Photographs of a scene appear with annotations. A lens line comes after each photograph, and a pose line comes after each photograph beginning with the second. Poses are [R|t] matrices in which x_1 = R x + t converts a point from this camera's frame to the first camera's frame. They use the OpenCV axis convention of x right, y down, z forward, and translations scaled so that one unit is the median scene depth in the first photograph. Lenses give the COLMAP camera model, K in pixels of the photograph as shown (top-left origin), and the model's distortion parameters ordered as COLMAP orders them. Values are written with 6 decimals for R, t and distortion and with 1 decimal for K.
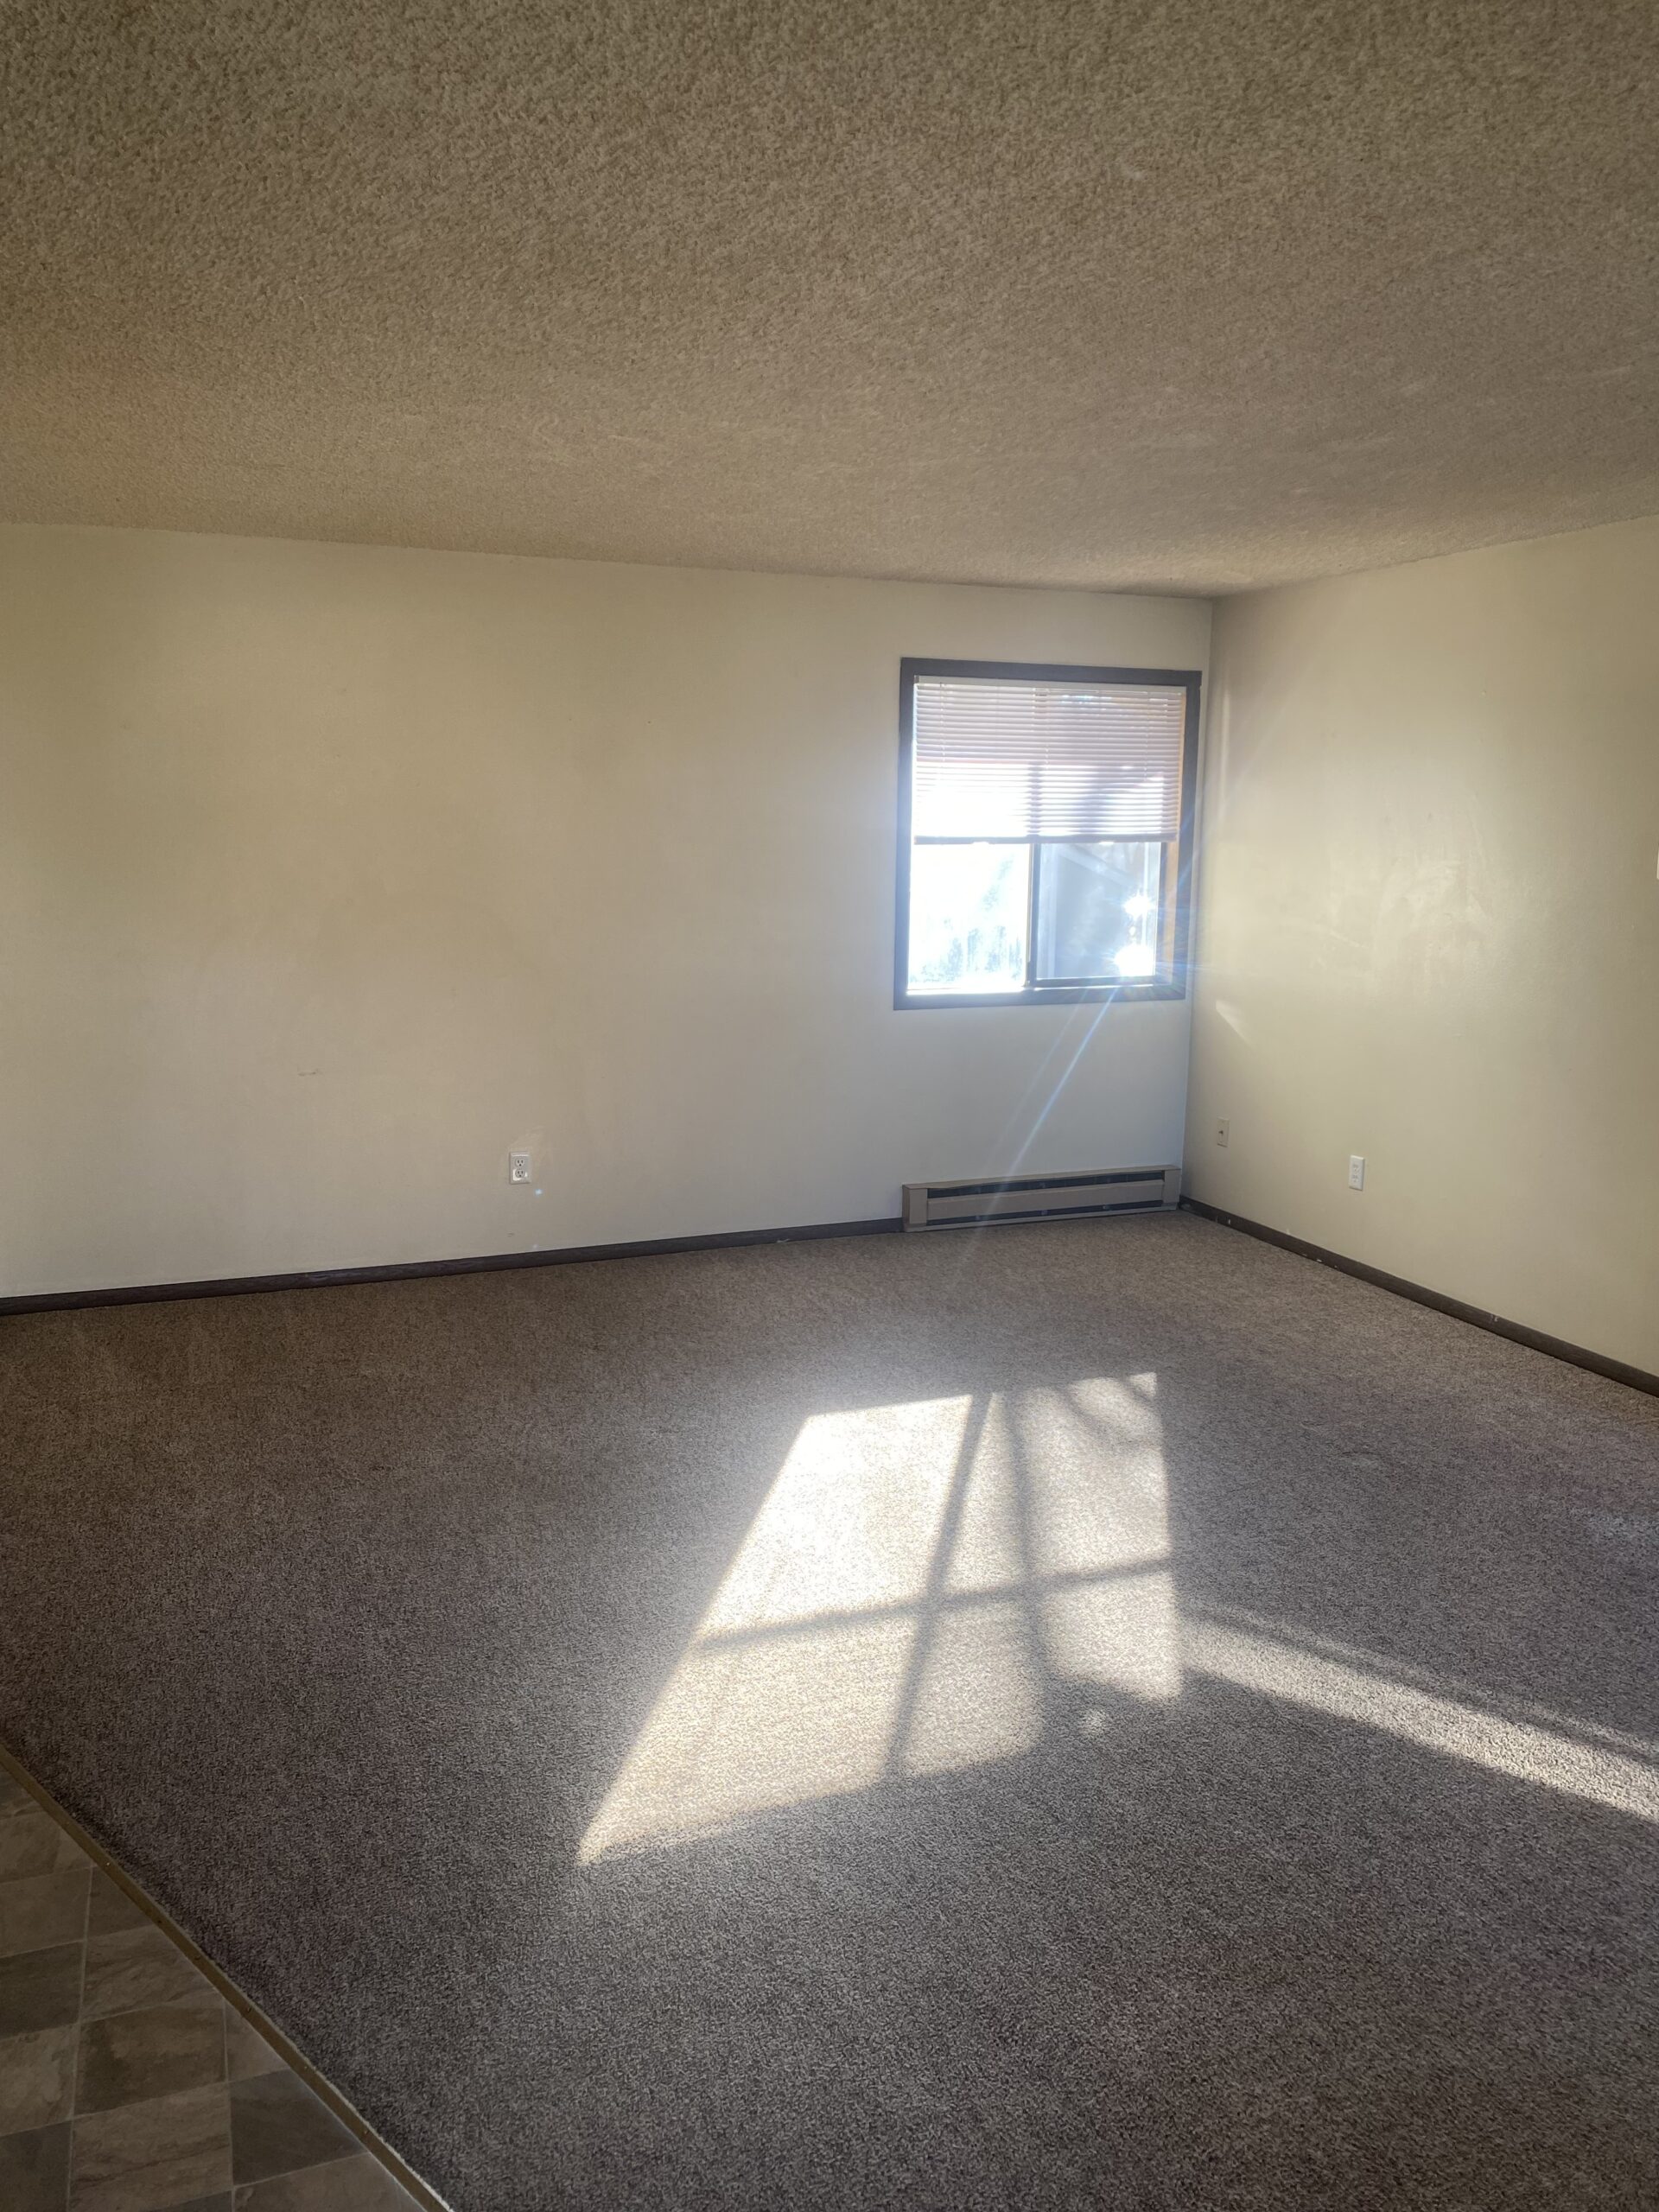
lens RADIAL K [[1667.0, 0, 827.1], [0, 1667.0, 1106.9], [0, 0, 1]] dist [-0.001771, -0.011273]
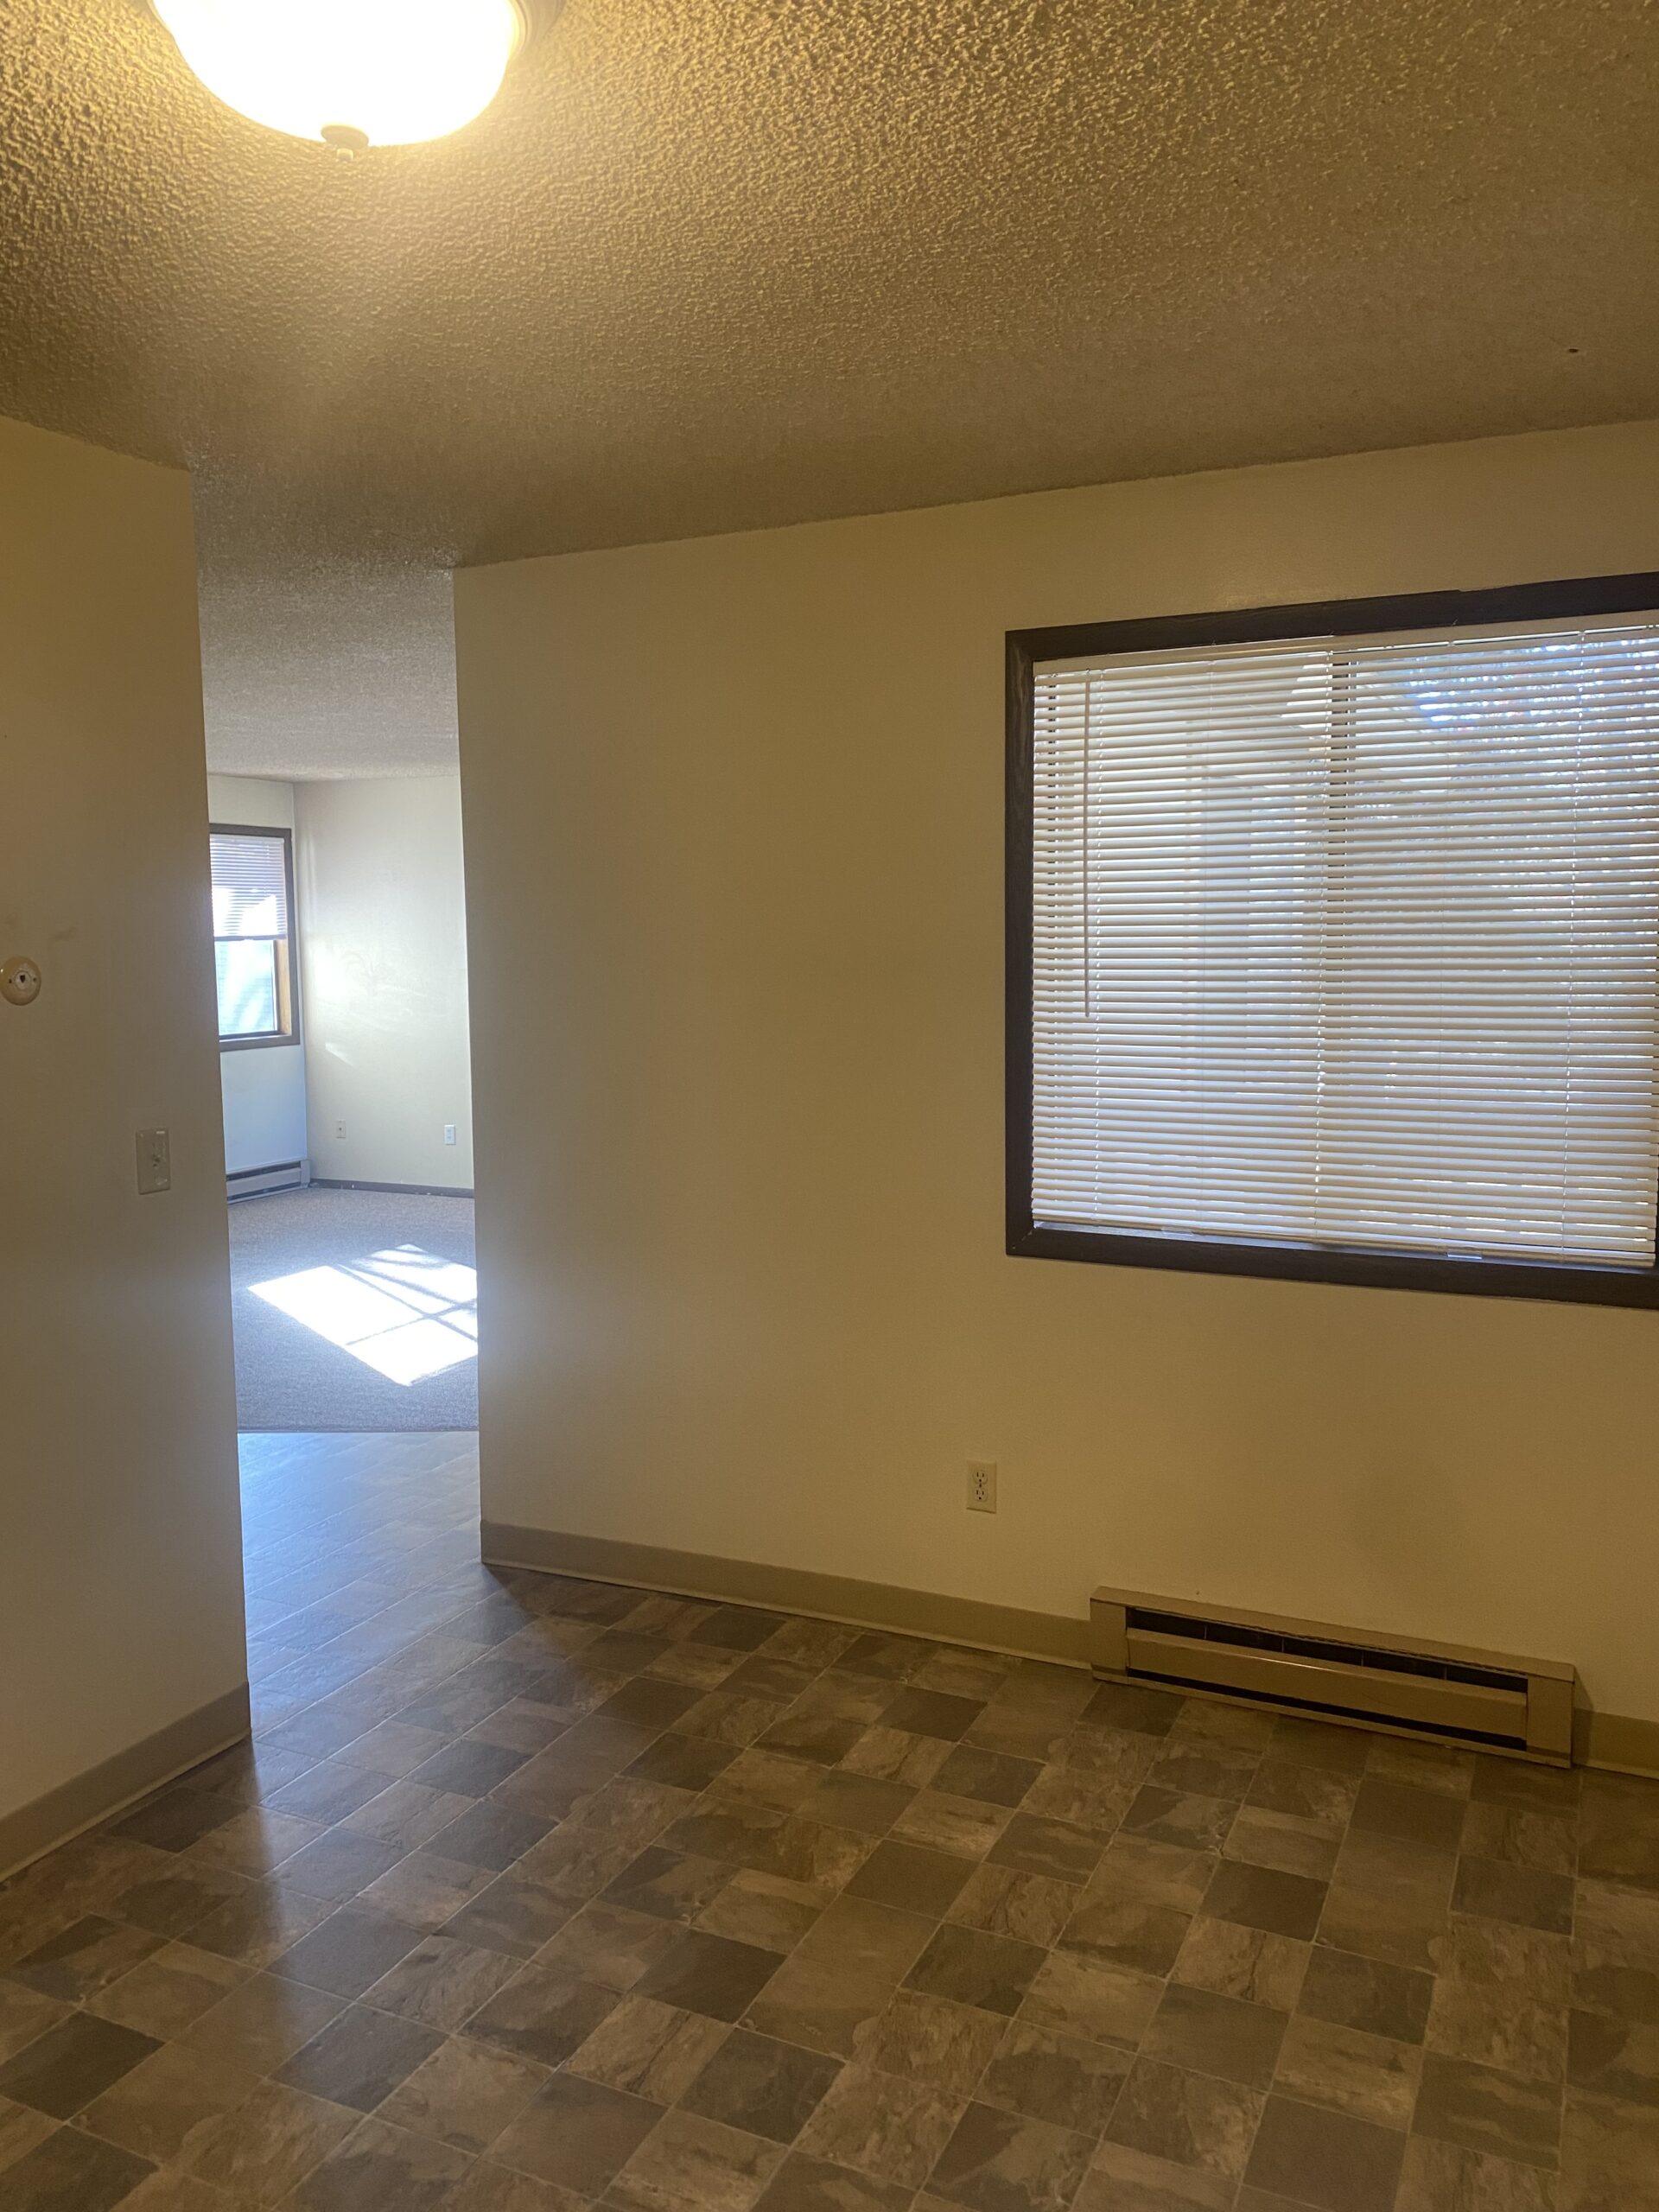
lens RADIAL K [[1667.0, 0, 830.4], [0, 1667.0, 1115.1], [0, 0, 1]] dist [-0.001771, -0.011273]
pose [[0.717879, -0.106745, 0.687935, -1.081224], [0.149092, 0.988821, -0.002149, 0.163432], [-0.680015, 0.104108, 0.725769, -0.903735]]
